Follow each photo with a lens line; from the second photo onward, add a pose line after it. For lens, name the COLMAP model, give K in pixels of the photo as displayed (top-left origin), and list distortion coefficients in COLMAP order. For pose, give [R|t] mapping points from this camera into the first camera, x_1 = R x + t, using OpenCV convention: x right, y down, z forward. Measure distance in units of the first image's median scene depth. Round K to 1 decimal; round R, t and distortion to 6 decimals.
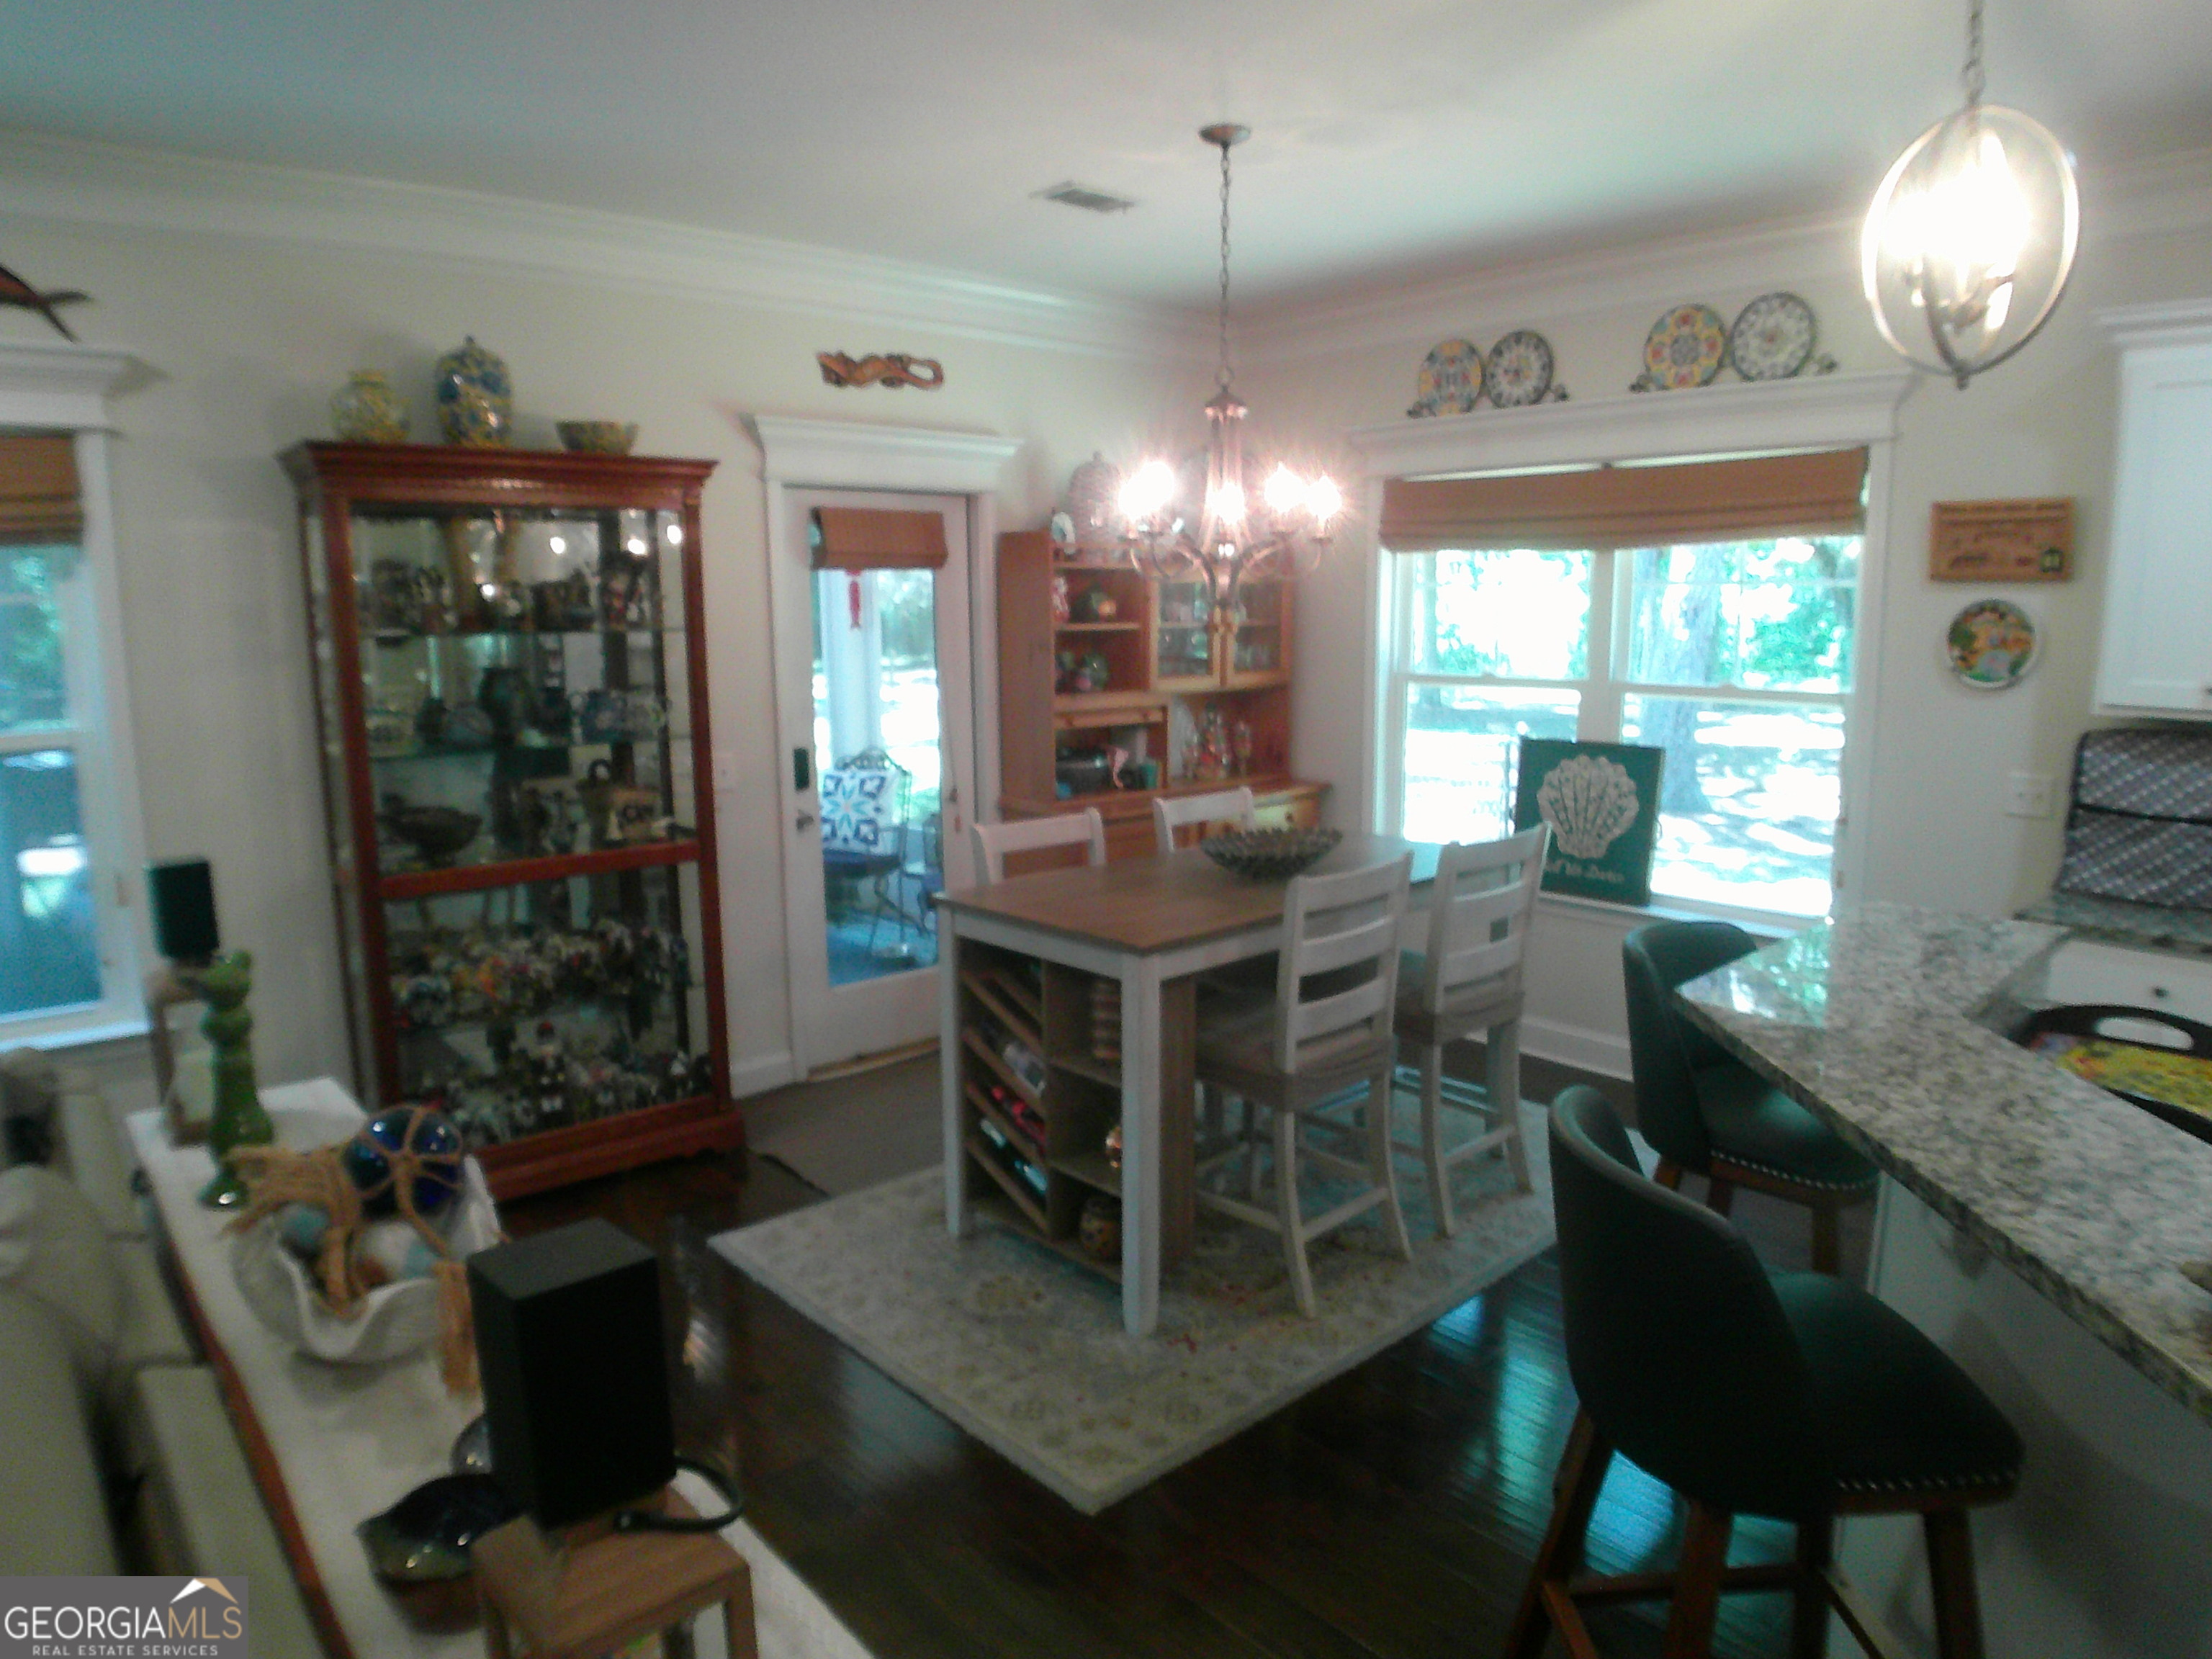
lens RADIAL K [[1400.6, 0, 1132.1], [0, 1400.6, 856.9], [0, 0, 1]] dist [-0.077463, 0.001586]
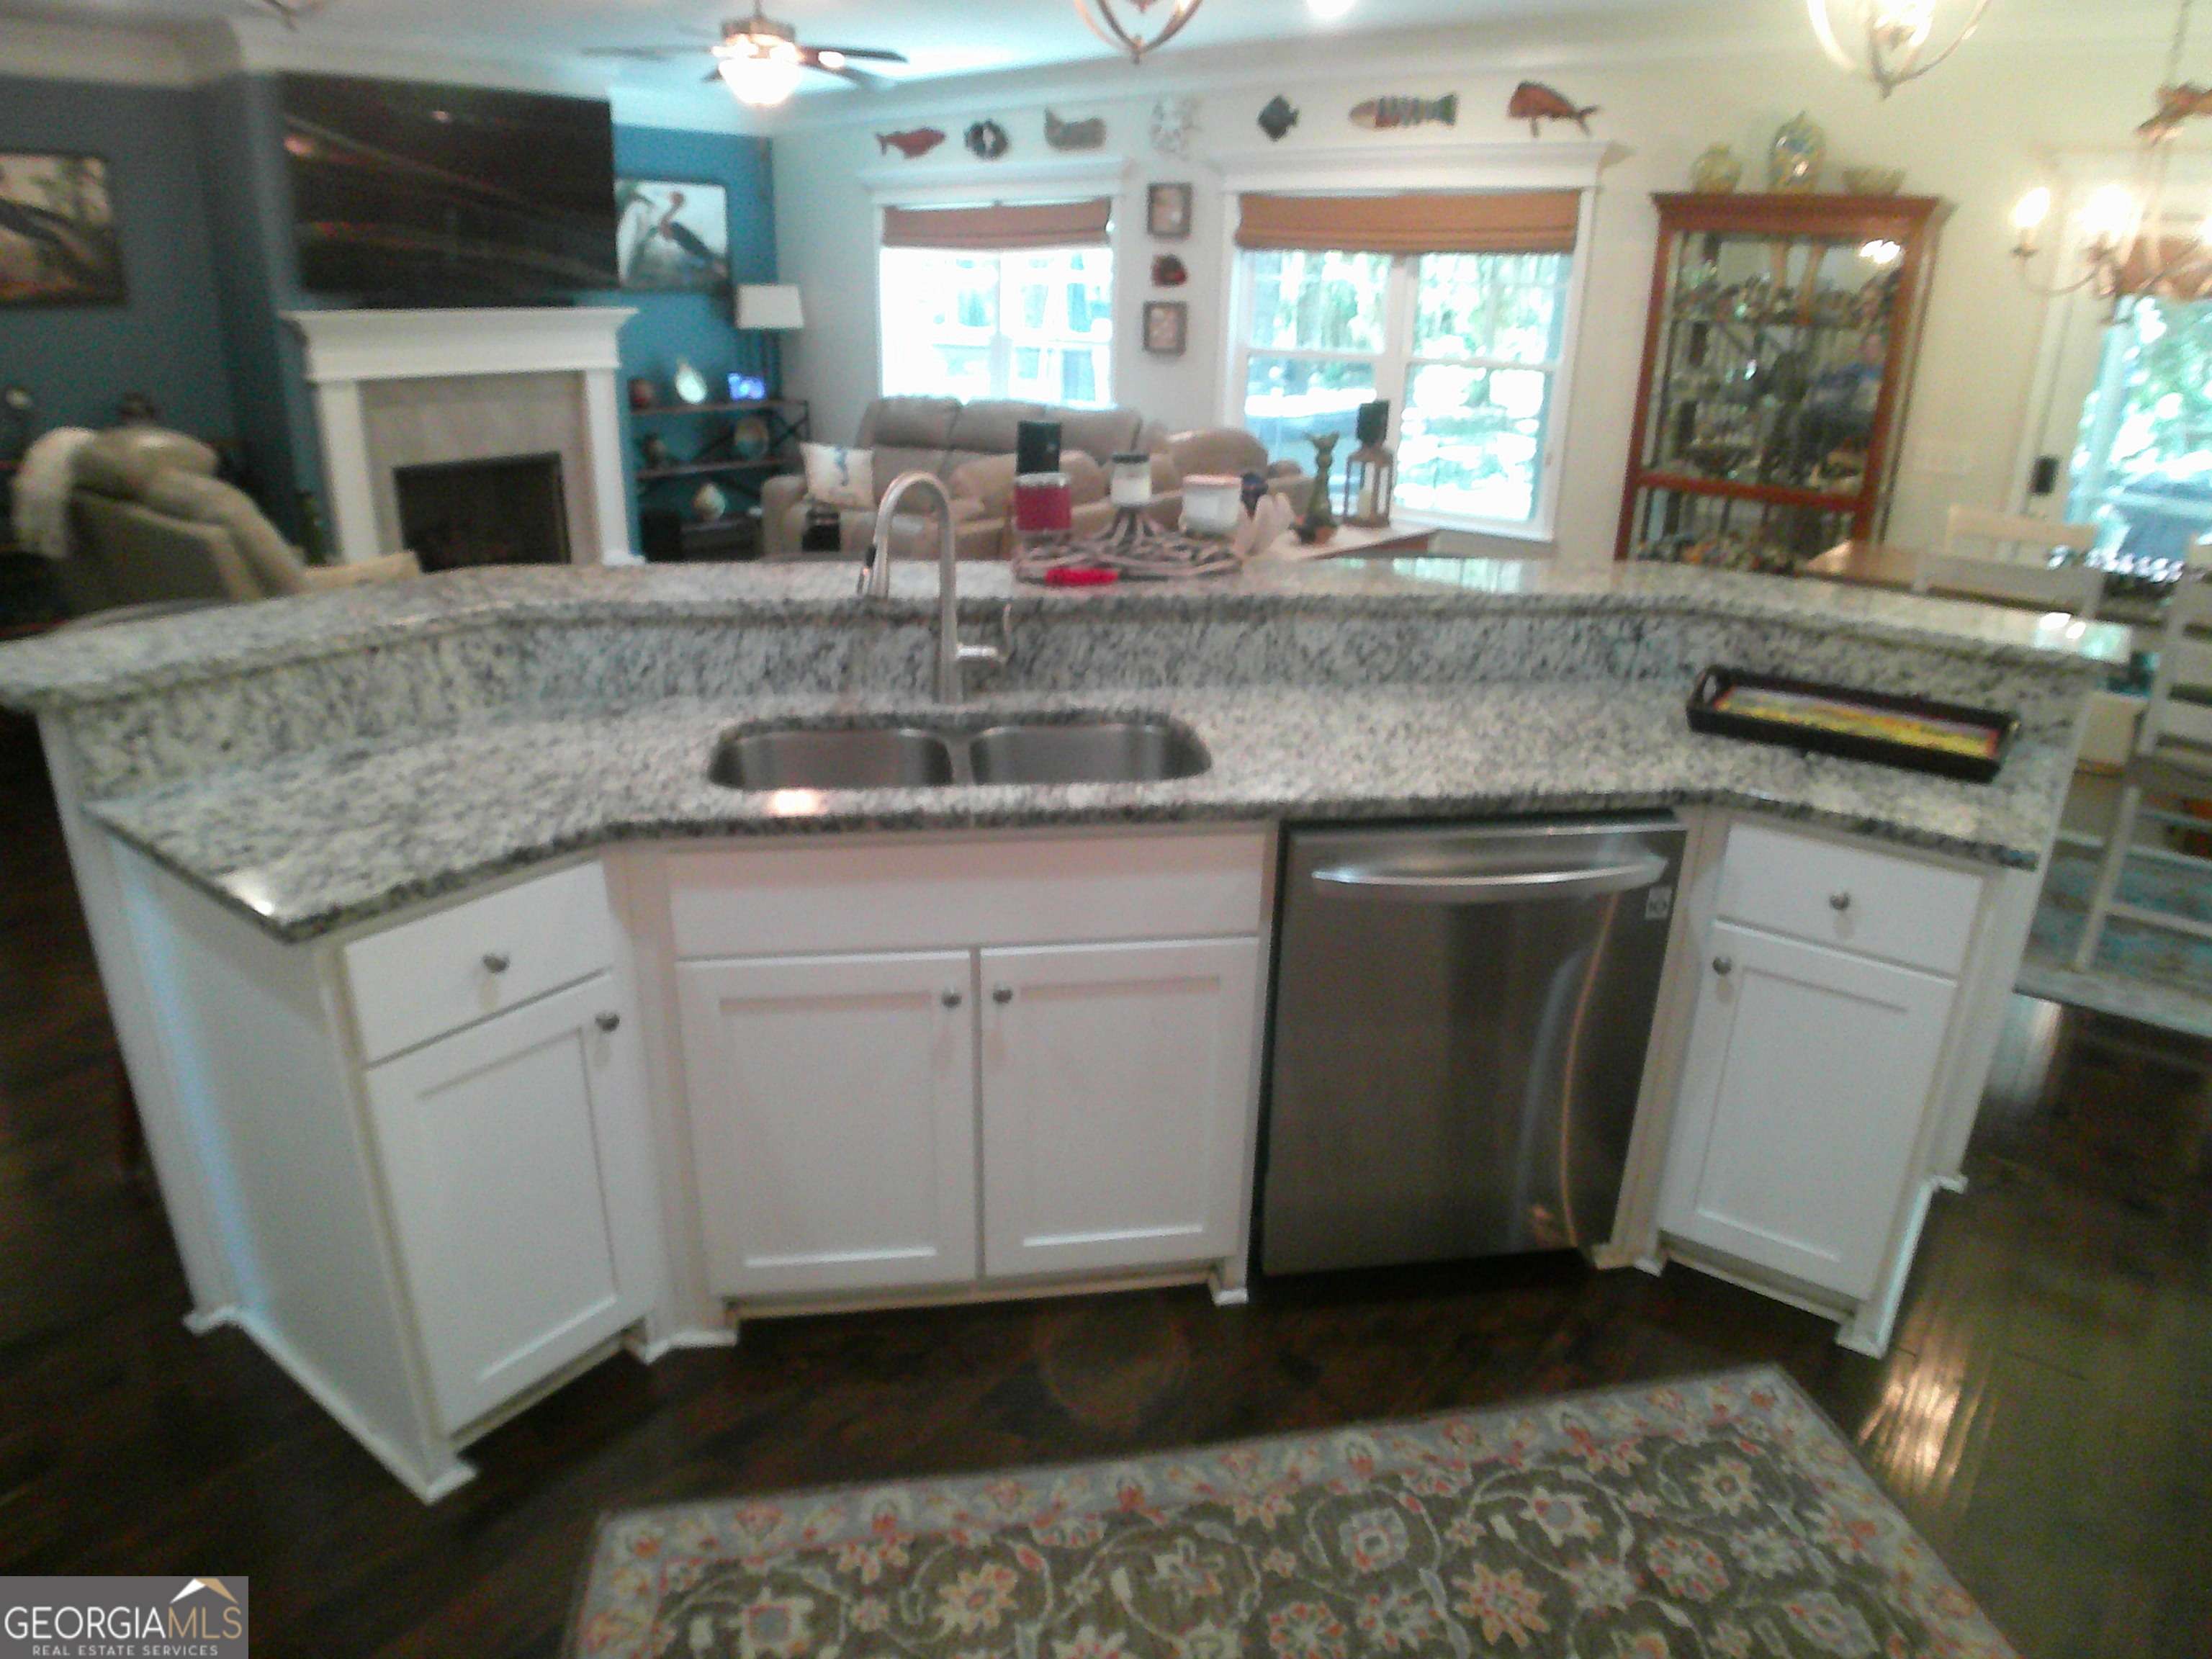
lens RADIAL K [[1435.8, 0, 1114.3], [0, 1435.8, 873.3], [0, 0, 1]] dist [-0.080288, 0.000836]
pose [[0.155586, 0.375080, -0.913842, 0.943001], [-0.197353, 0.918260, 0.343293, 0.000137], [0.967907, 0.126938, 0.216892, 0.087070]]
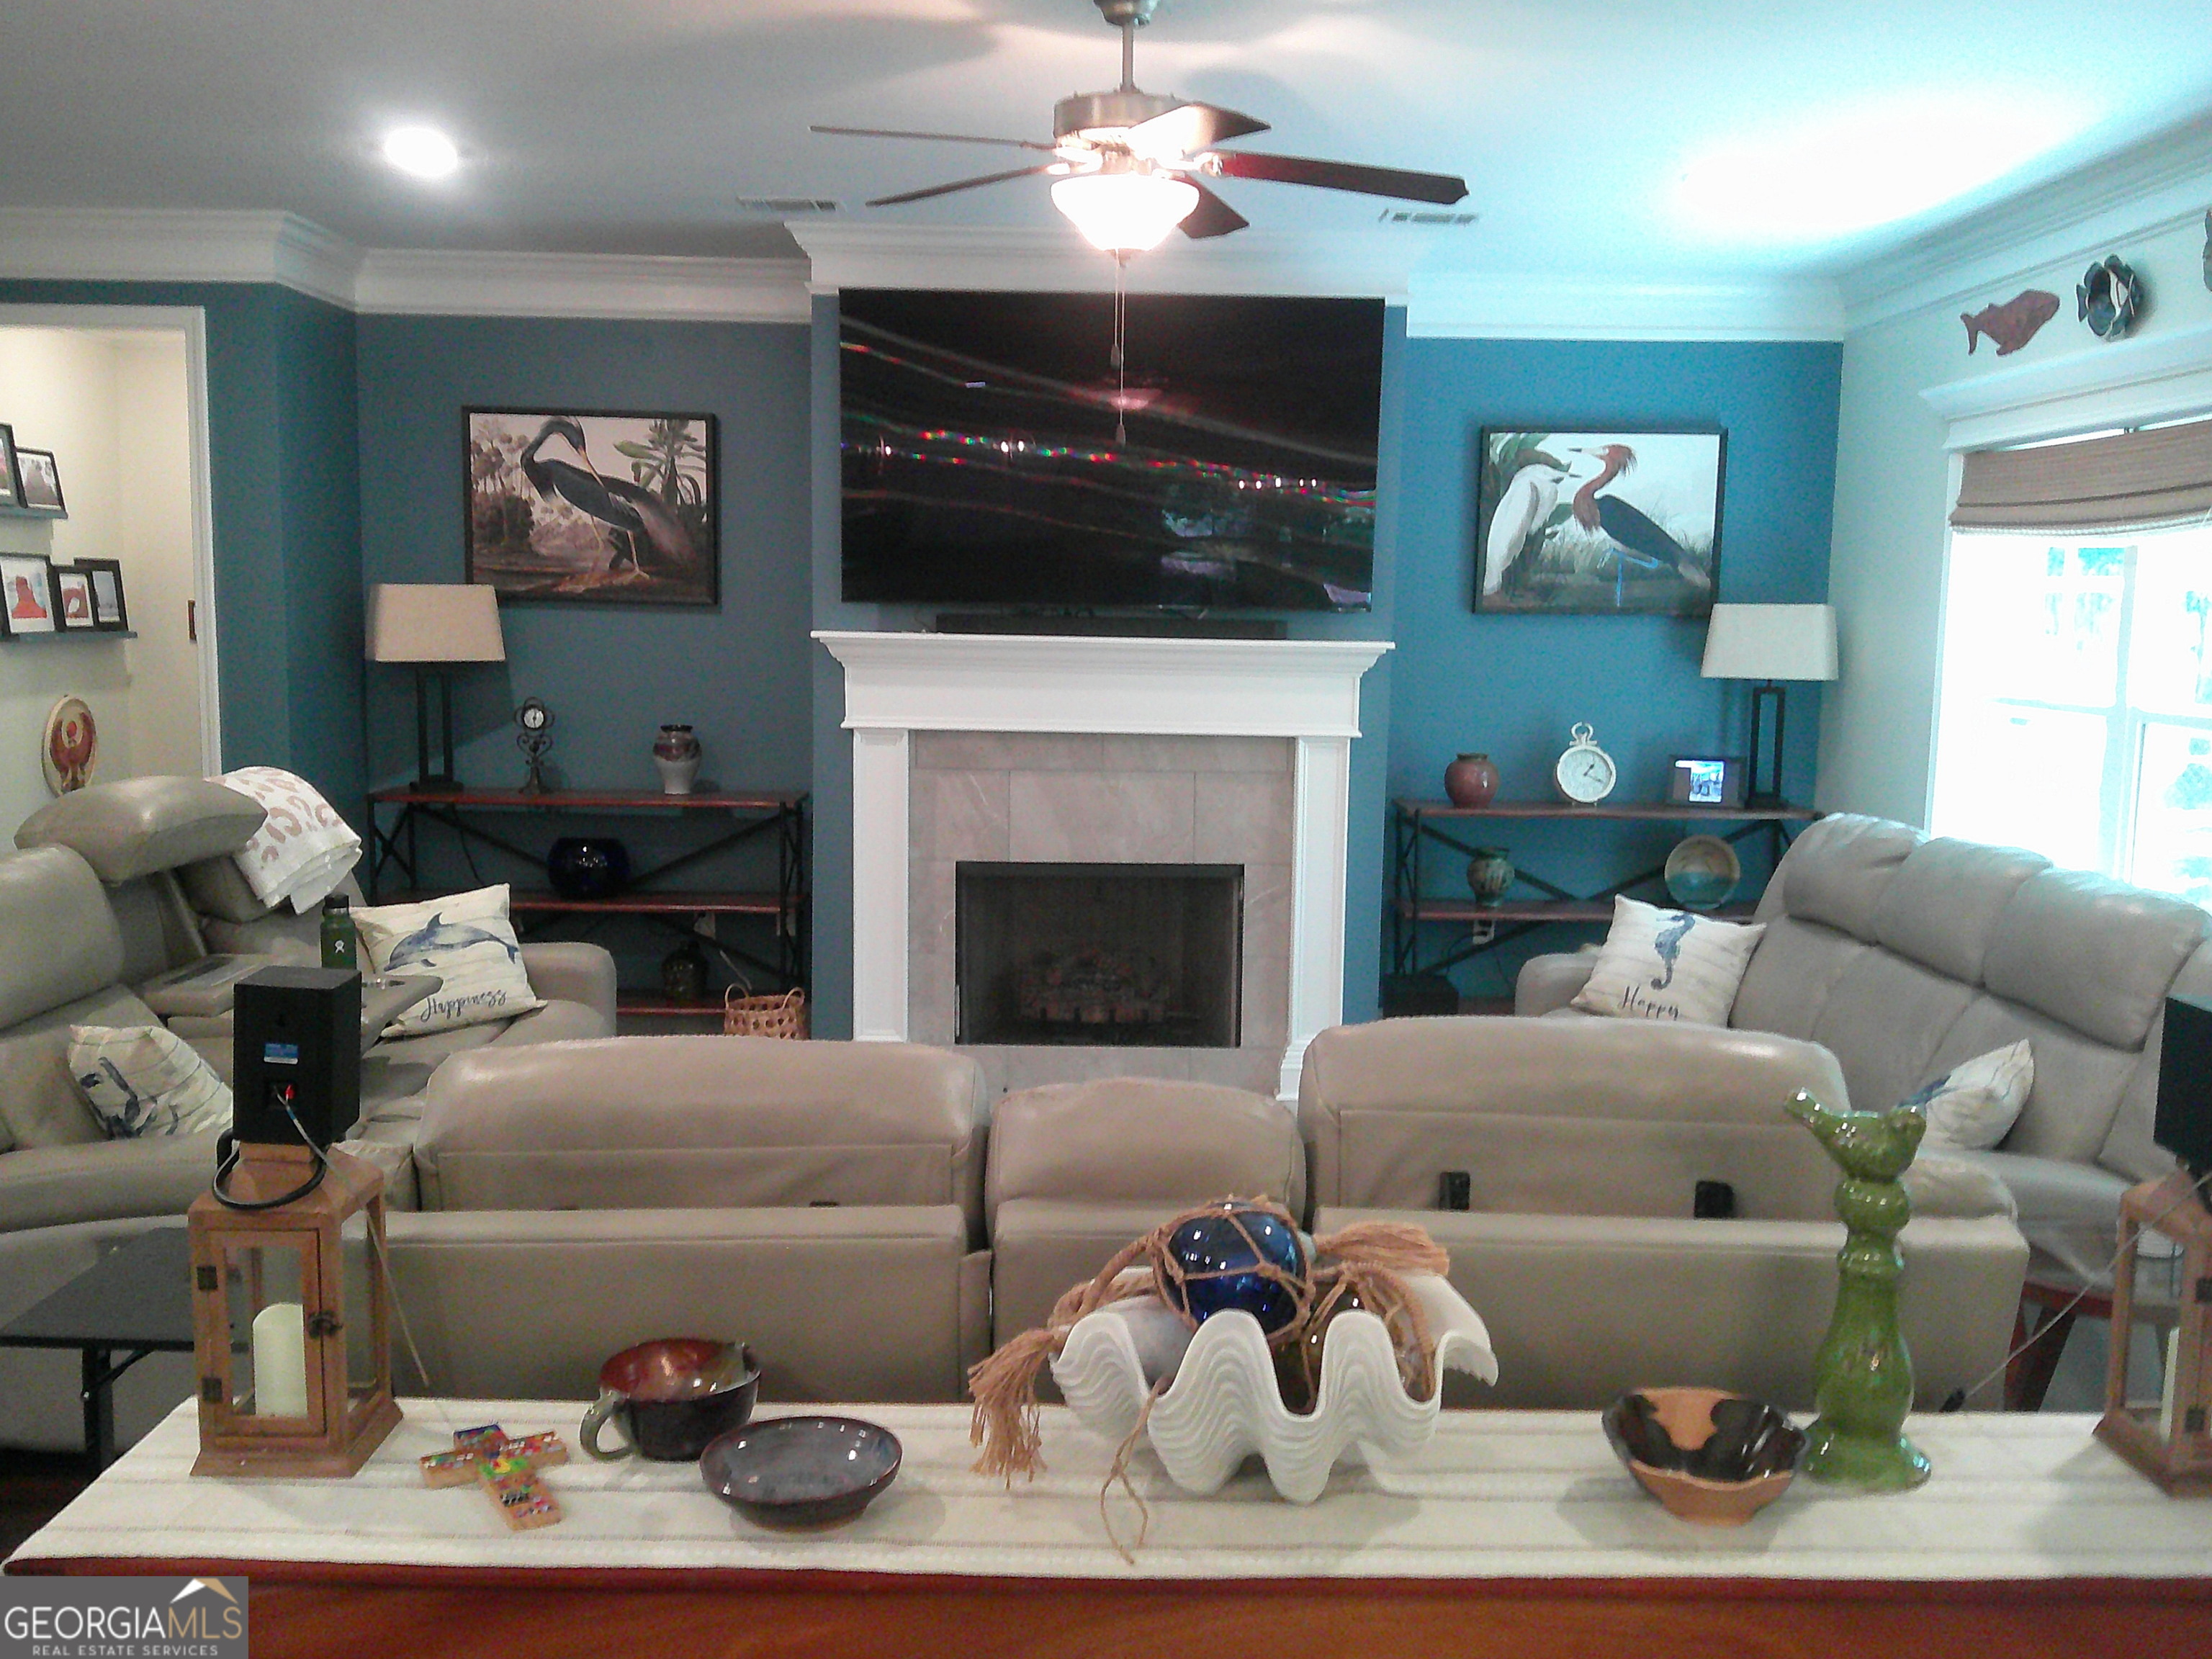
lens RADIAL K [[1981.8, 0, 1118.0], [0, 1981.8, 848.1], [0, 0, 1]] dist [0.118533, -0.280434]
pose [[-0.650035, 0.086755, -0.754936, 0.143065], [-0.148165, 0.959925, 0.237888, -0.106935], [0.745320, 0.266491, -0.611131, 0.624760]]
